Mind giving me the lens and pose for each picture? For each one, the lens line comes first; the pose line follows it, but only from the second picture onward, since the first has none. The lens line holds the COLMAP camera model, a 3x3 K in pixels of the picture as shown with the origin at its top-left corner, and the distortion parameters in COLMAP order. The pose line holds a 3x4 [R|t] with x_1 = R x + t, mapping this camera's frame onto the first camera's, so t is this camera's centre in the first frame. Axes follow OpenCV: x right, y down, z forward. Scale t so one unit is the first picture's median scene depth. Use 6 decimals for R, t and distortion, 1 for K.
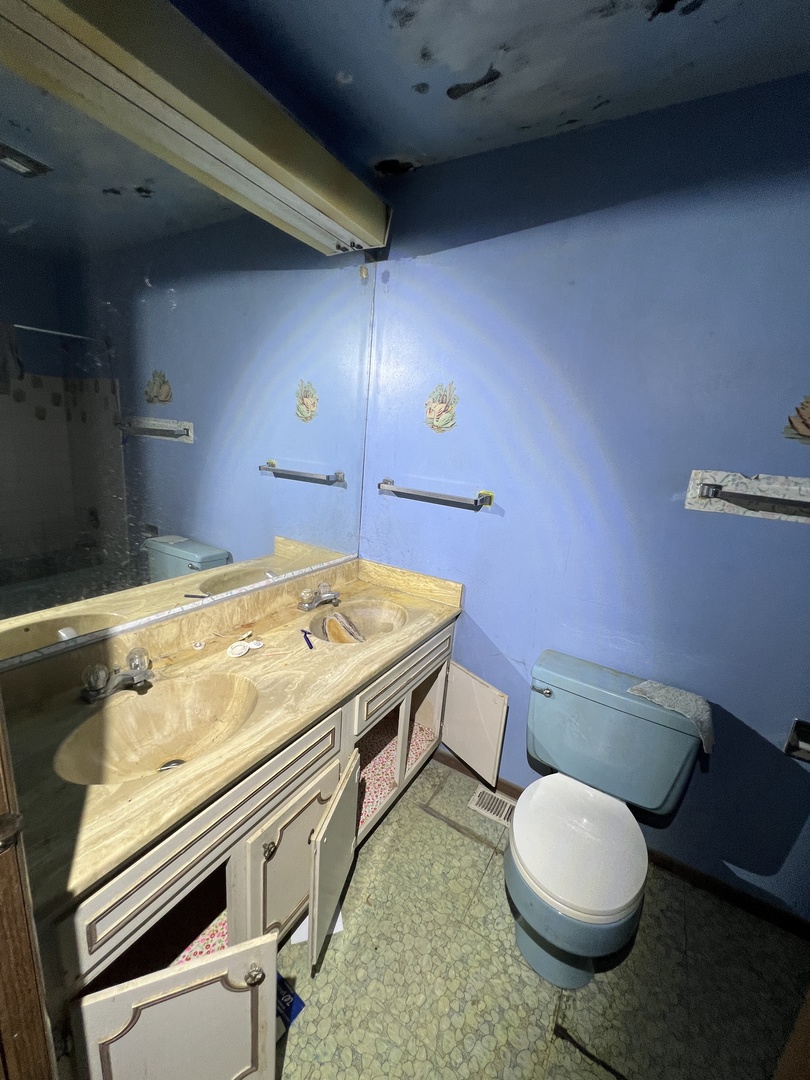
lens RADIAL K [[434.6, 0, 404.9], [0, 434.6, 538.2], [0, 0, 1]] dist [-0.004852, 0.001385]
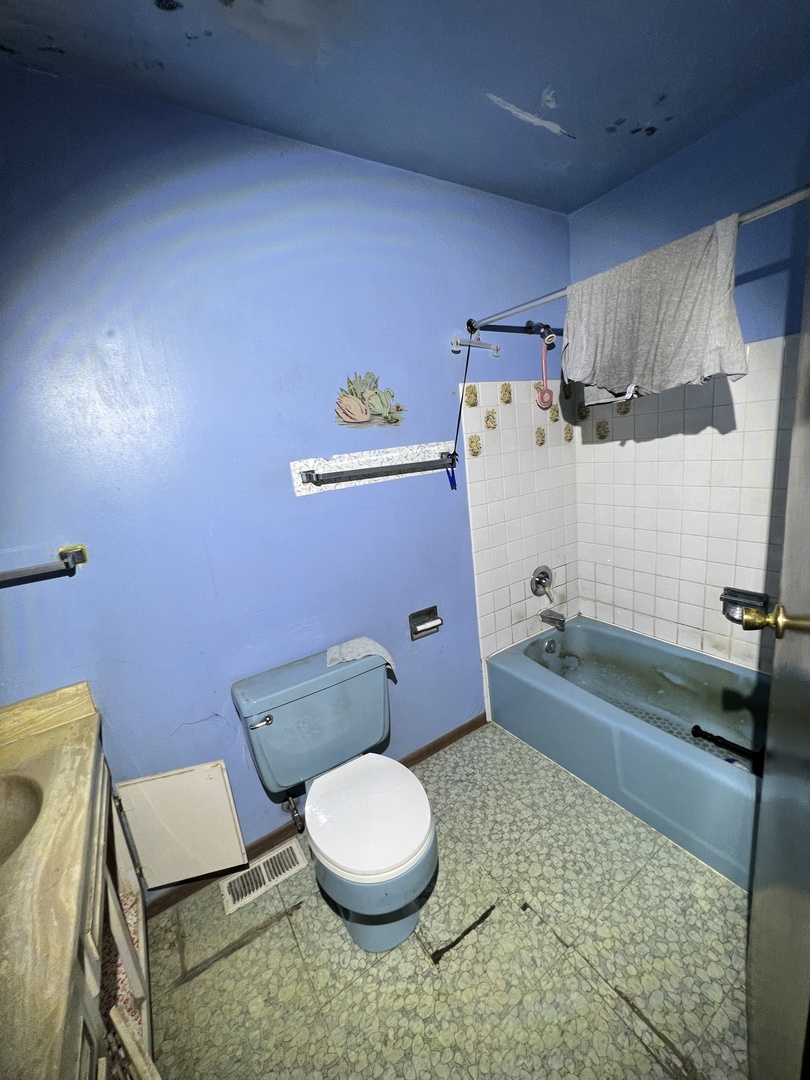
lens RADIAL K [[434.6, 0, 406.6], [0, 434.6, 539.7], [0, 0, 1]] dist [-0.004852, 0.001385]
pose [[0.418617, -0.321025, 0.849531, -0.202474], [0.346155, 0.921224, 0.177545, -0.058459], [-0.839605, 0.219746, 0.496765, 0.196031]]
